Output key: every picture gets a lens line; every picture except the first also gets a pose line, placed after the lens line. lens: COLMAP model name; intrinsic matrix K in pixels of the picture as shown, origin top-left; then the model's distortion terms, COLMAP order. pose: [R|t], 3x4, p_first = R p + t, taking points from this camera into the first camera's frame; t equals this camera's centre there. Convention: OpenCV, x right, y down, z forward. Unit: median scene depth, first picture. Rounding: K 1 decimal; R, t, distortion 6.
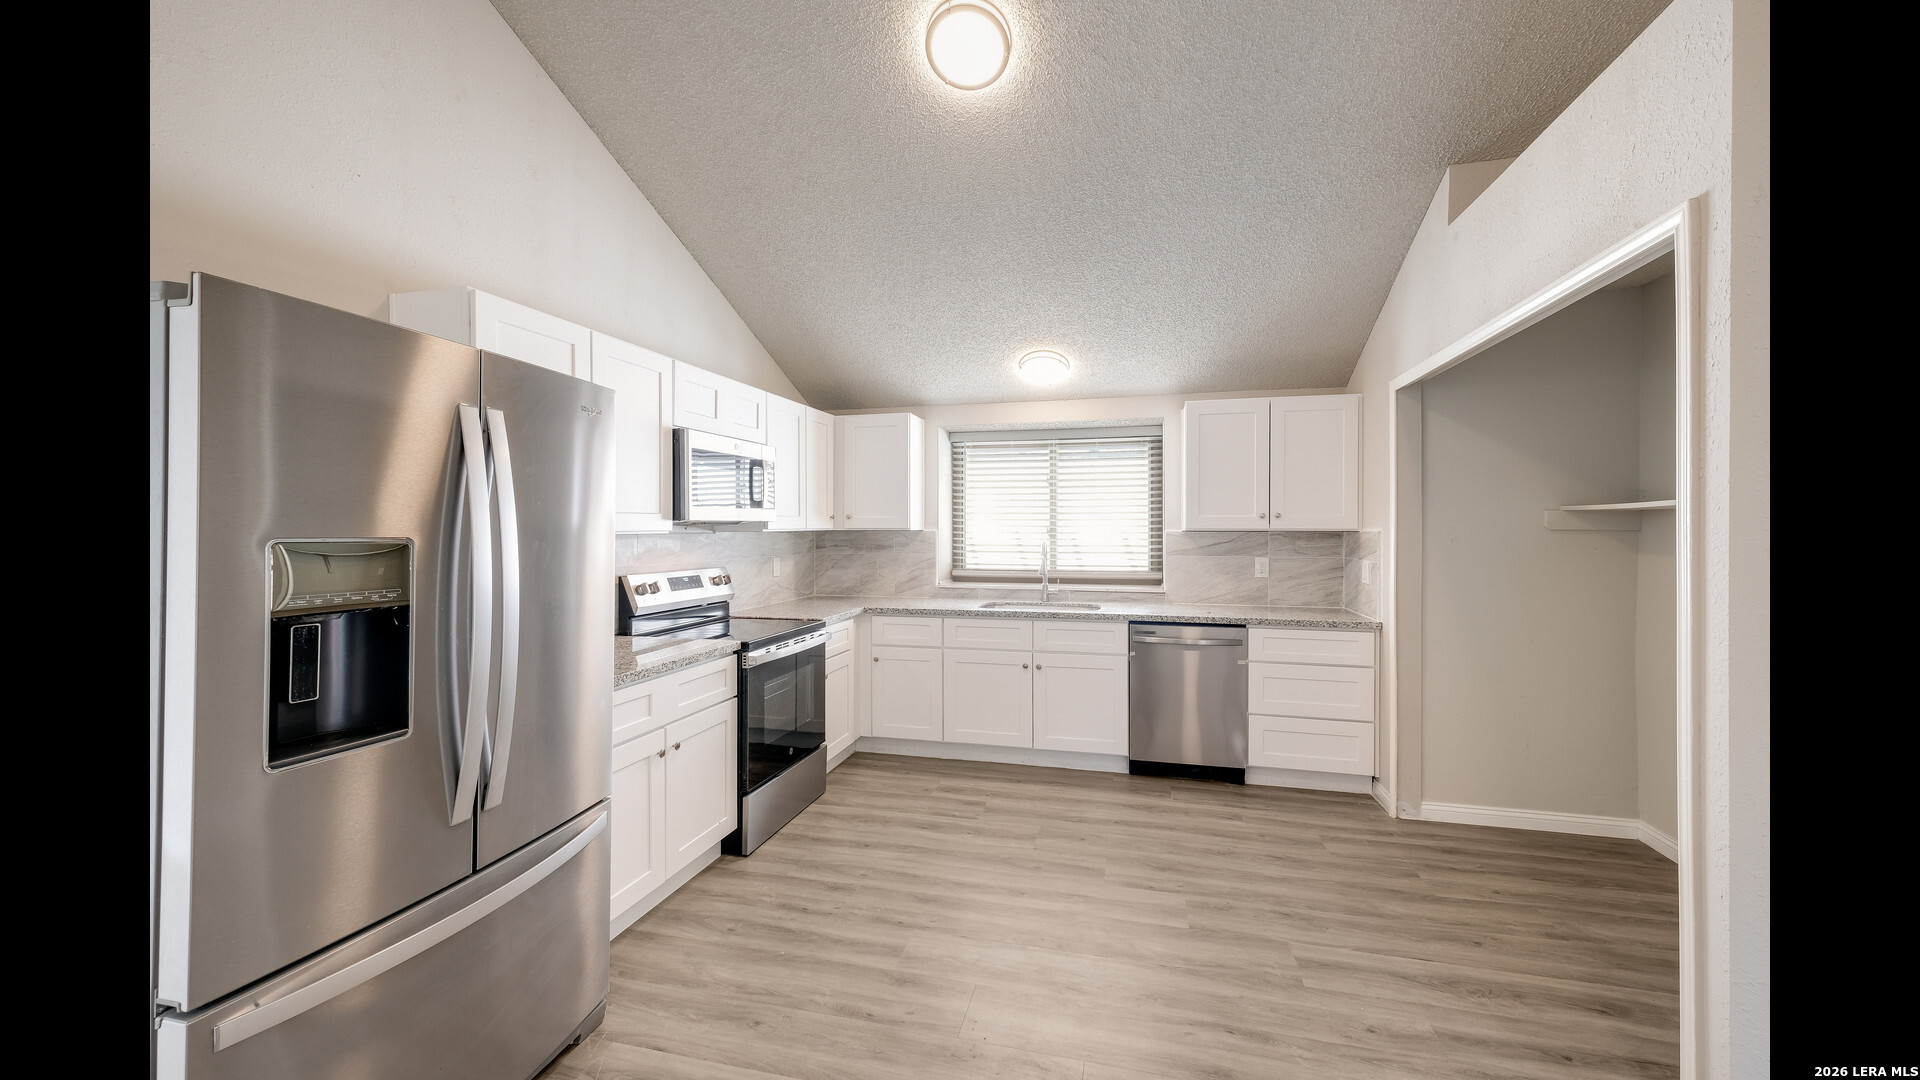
lens RADIAL K [[710.5, 0, 960.0], [0, 710.5, 540.0], [0, 0, 1]] dist [0.001729, -0.000041]
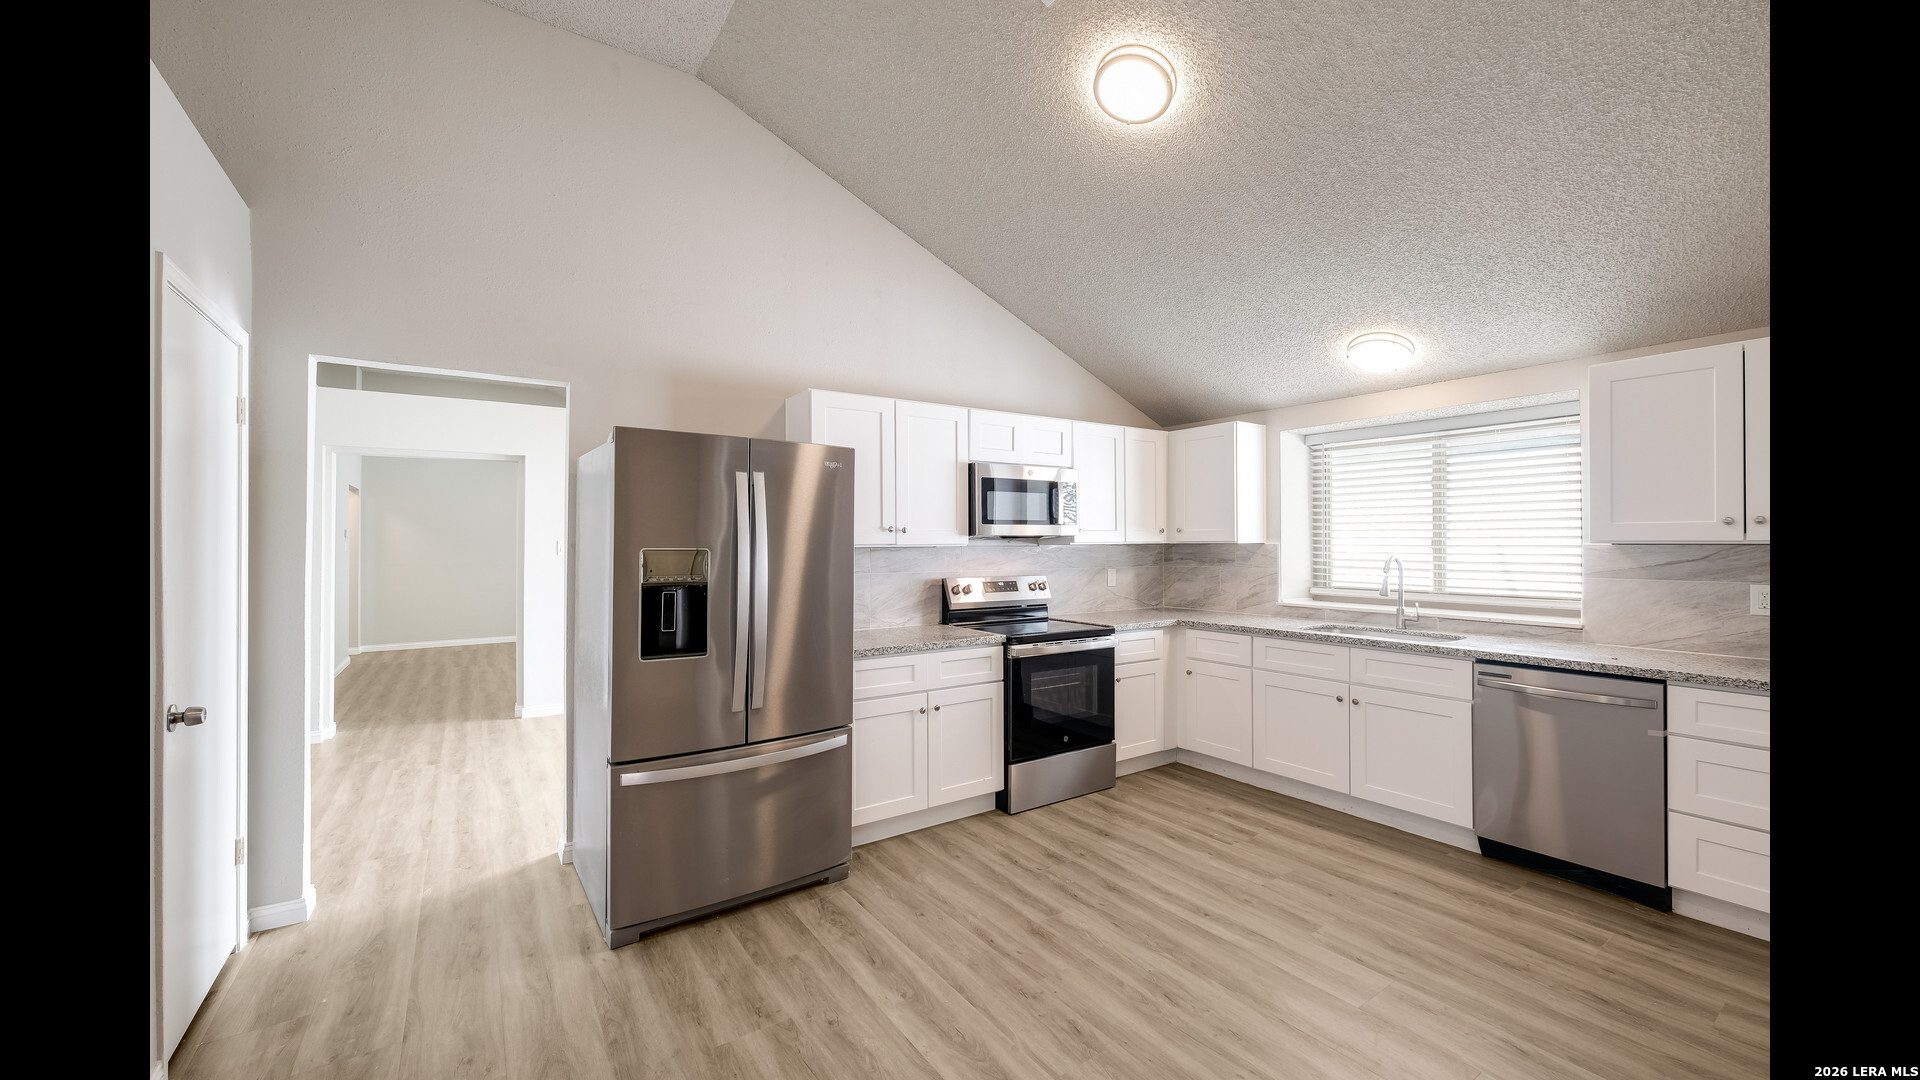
lens RADIAL K [[746.9, 0, 960.0], [0, 746.9, 540.0], [0, 0, 1]] dist [-0.011711, -0.000031]
pose [[0.737074, -0.003829, -0.675801, 0.393966], [-0.008342, 0.999856, -0.014763, -0.000270], [0.675760, 0.016519, 0.736936, 0.005808]]
